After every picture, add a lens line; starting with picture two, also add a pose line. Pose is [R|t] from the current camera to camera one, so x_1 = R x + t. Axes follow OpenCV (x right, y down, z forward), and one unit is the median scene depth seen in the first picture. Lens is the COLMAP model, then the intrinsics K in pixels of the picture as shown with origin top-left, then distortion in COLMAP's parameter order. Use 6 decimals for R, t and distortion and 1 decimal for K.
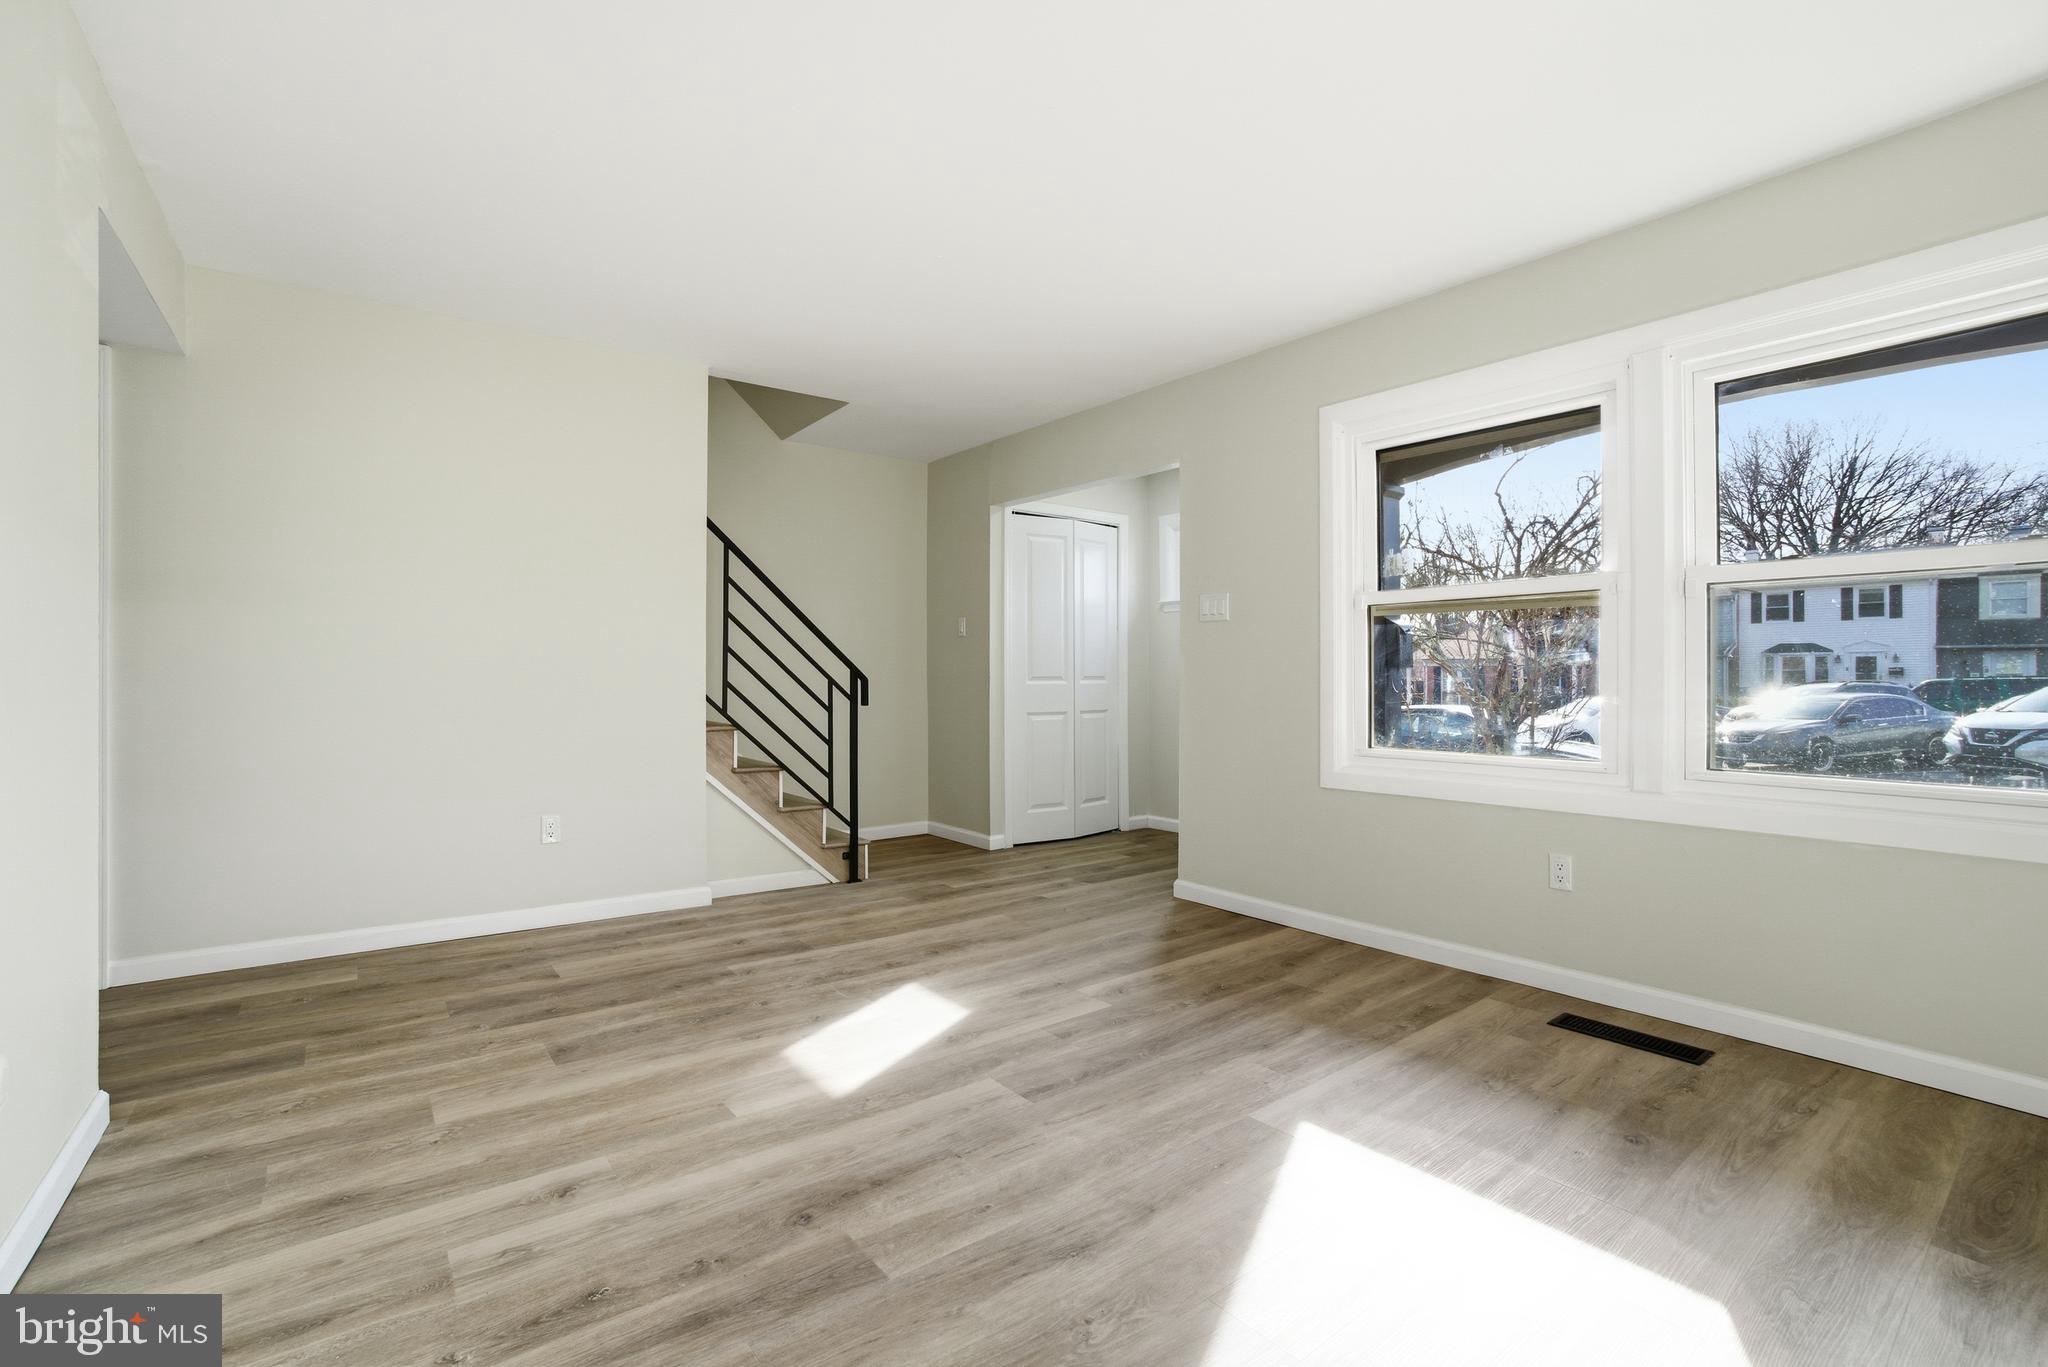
lens RADIAL K [[925.6, 0, 1019.6], [0, 925.6, 666.0], [0, 0, 1]] dist [-0.086654, 0.038928]
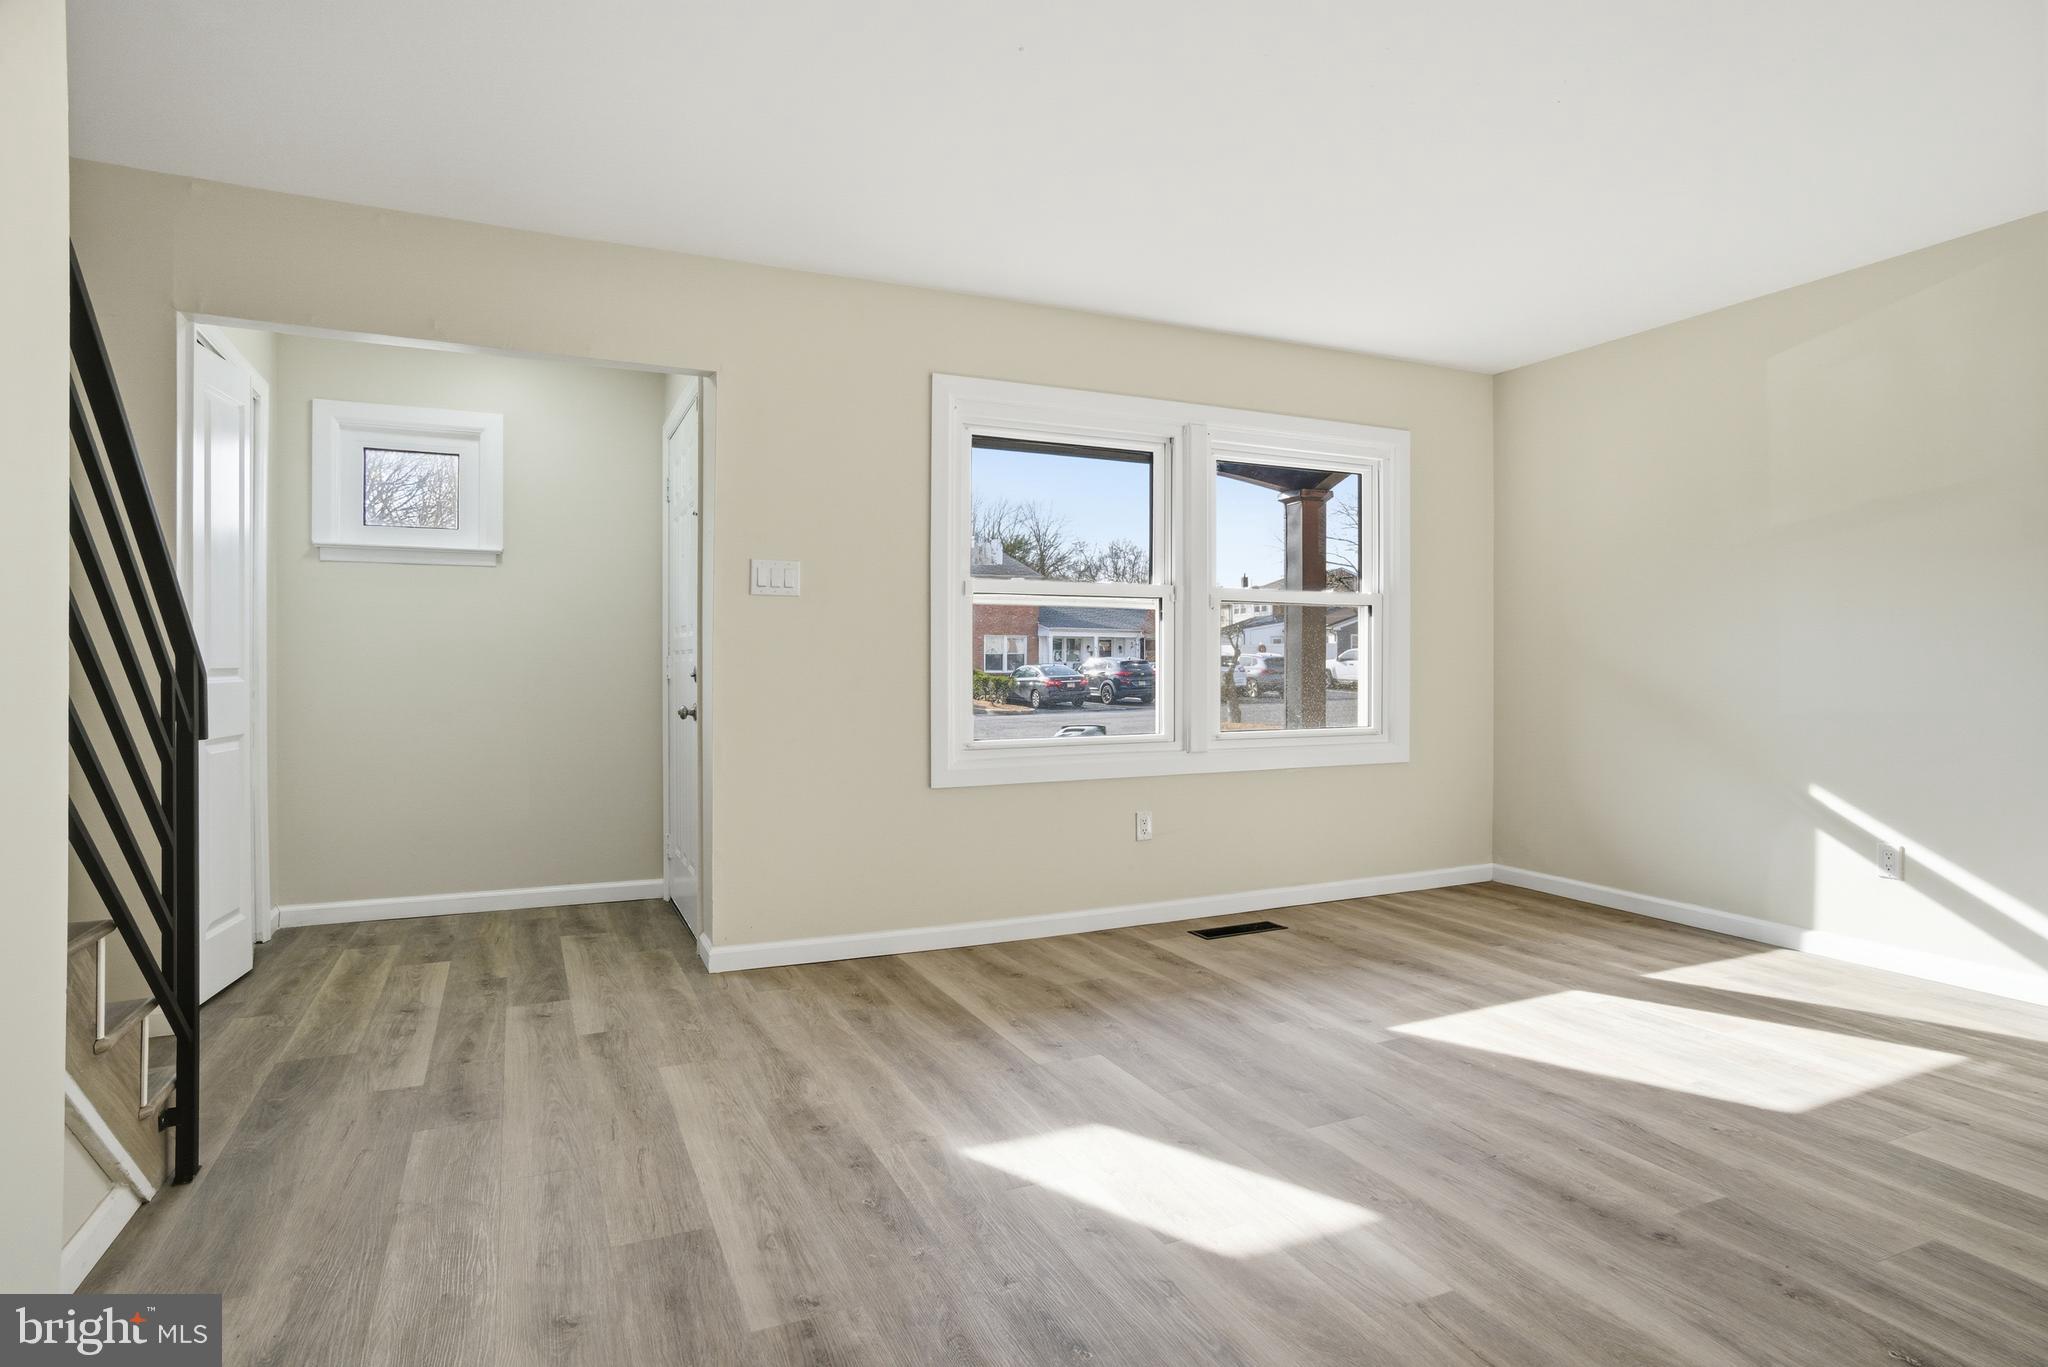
lens RADIAL K [[1090.6, 0, 1026.5], [0, 1090.6, 659.0], [0, 0, 1]] dist [-0.030069, 0.000259]
pose [[0.212041, 0.004683, 0.977249, -0.842747], [-0.008464, 0.999960, -0.002955, 0.007394], [-0.977224, -0.007645, 0.212073, 0.802322]]
